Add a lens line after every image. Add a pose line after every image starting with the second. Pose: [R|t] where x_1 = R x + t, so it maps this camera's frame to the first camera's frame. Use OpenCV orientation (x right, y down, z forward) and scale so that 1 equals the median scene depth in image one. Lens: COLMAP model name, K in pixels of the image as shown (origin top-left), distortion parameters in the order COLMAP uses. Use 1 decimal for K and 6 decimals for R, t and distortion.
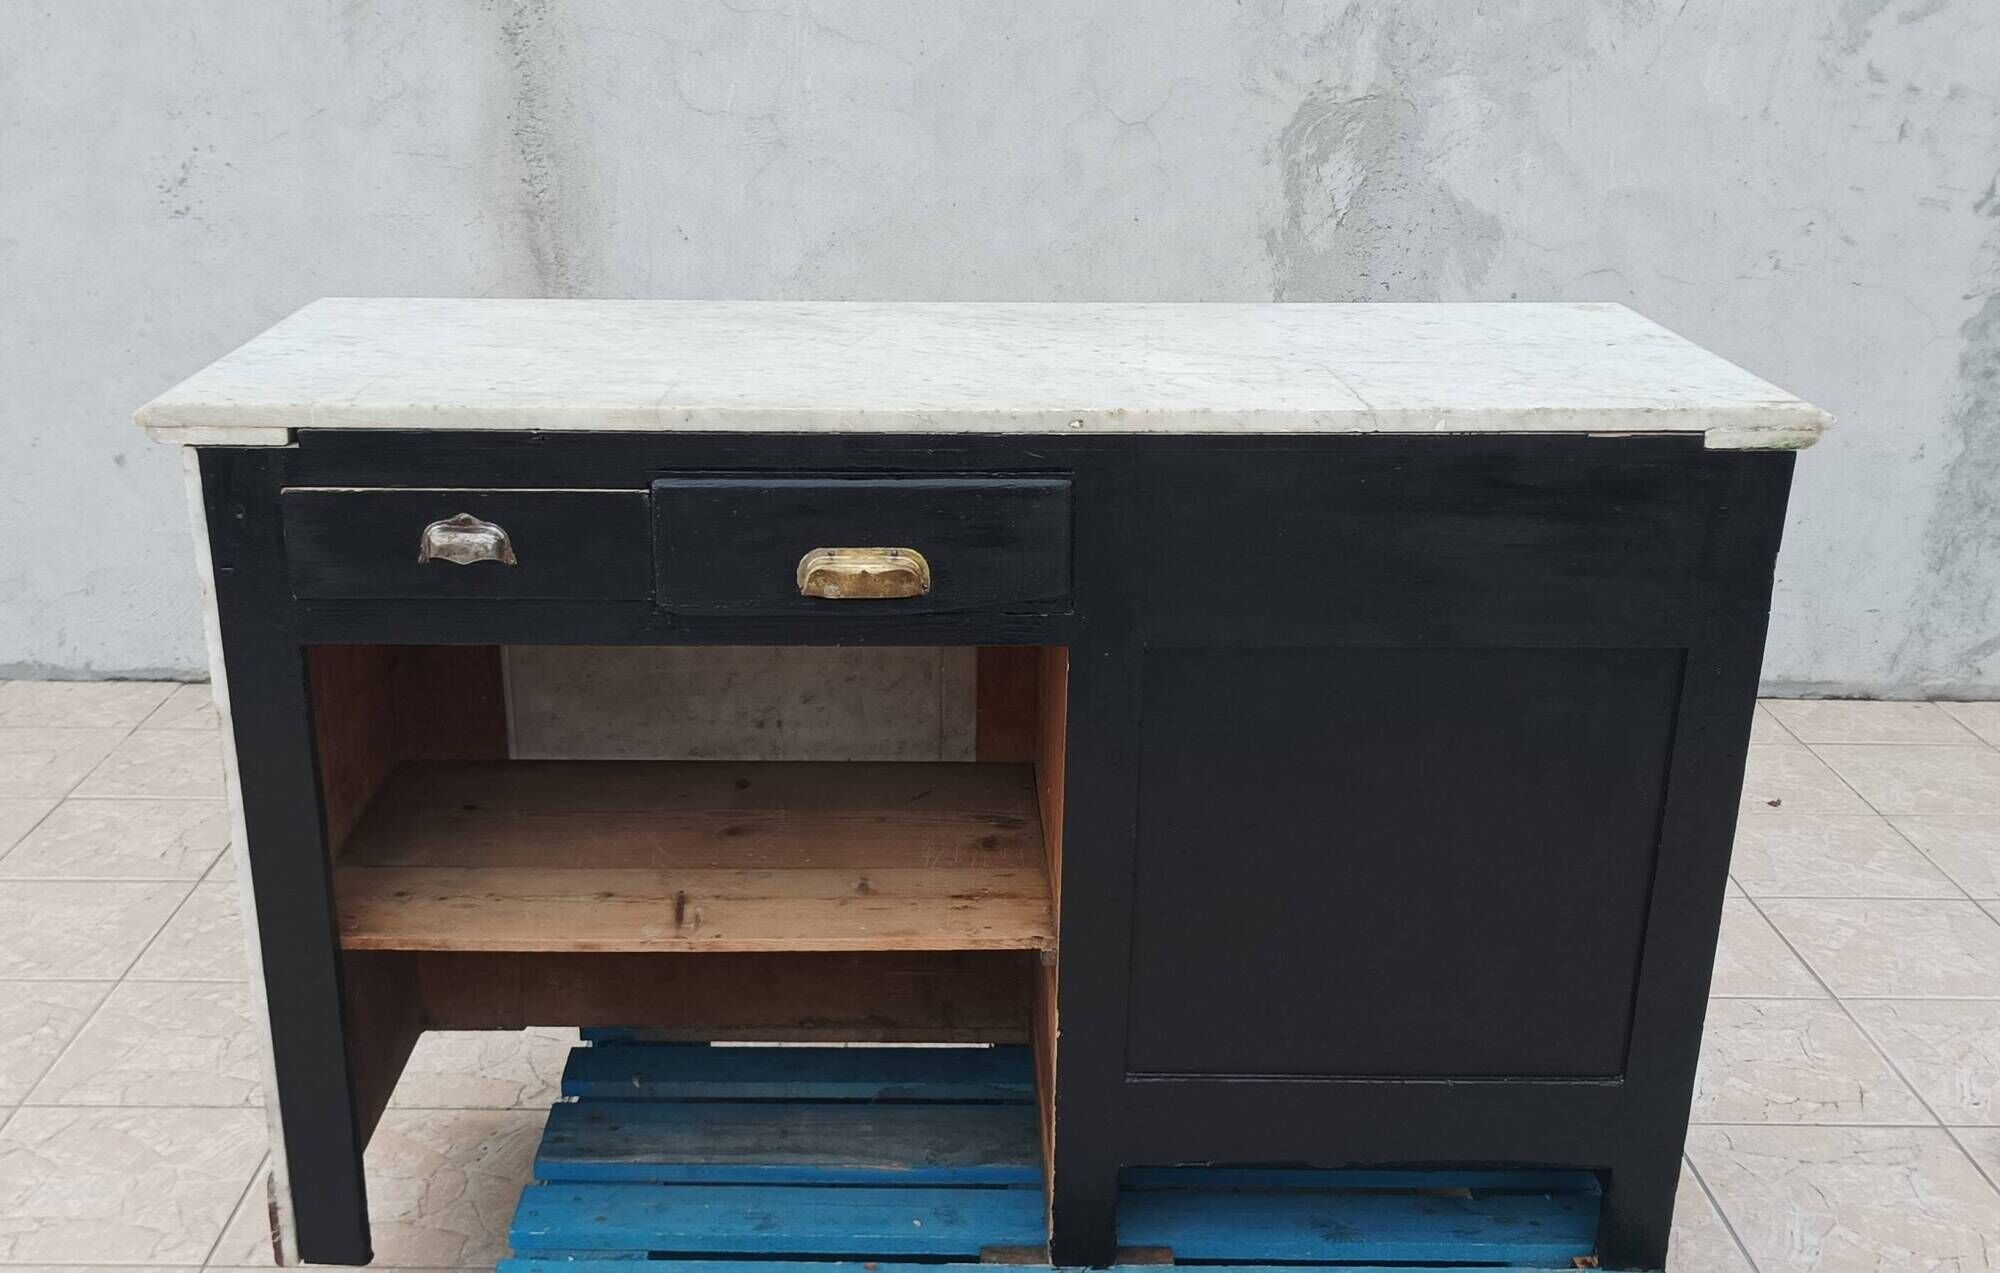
lens RADIAL K [[2131.6, 0, 950.1], [0, 2131.6, 813.6], [0, 0, 1]] dist [0.059799, -0.068486]
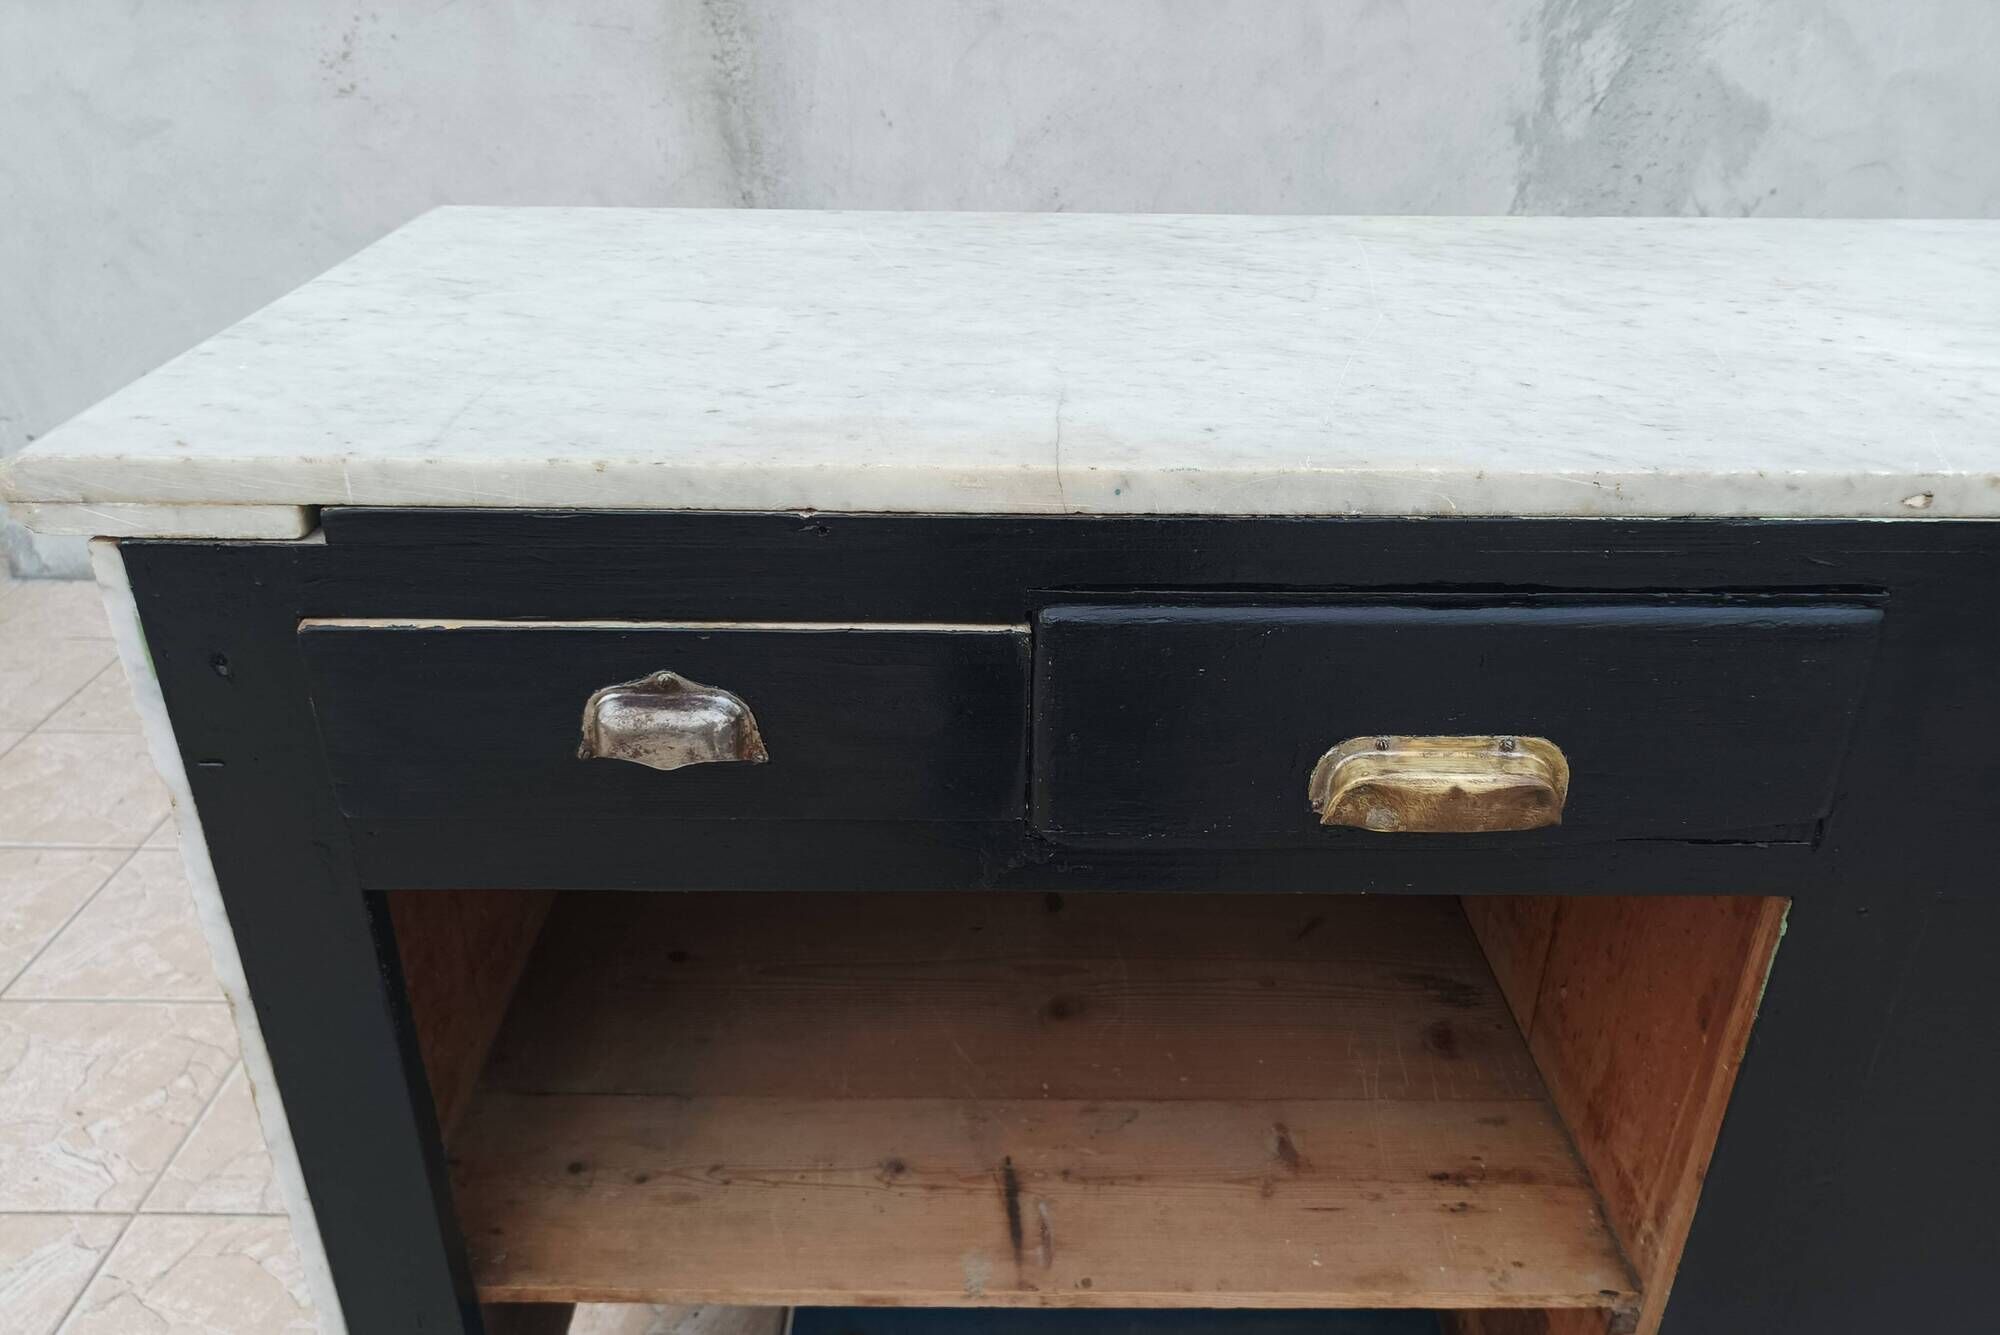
lens RADIAL K [[1465.7, 0, 1002.4], [0, 1465.7, 719.2], [0, 0, 1]] dist [0.023410, -0.010476]
pose [[0.999982, 0.004139, 0.004385, -0.146252], [-0.004627, 0.993012, 0.117921, -0.166963], [-0.003866, -0.117939, 0.993013, 0.643025]]
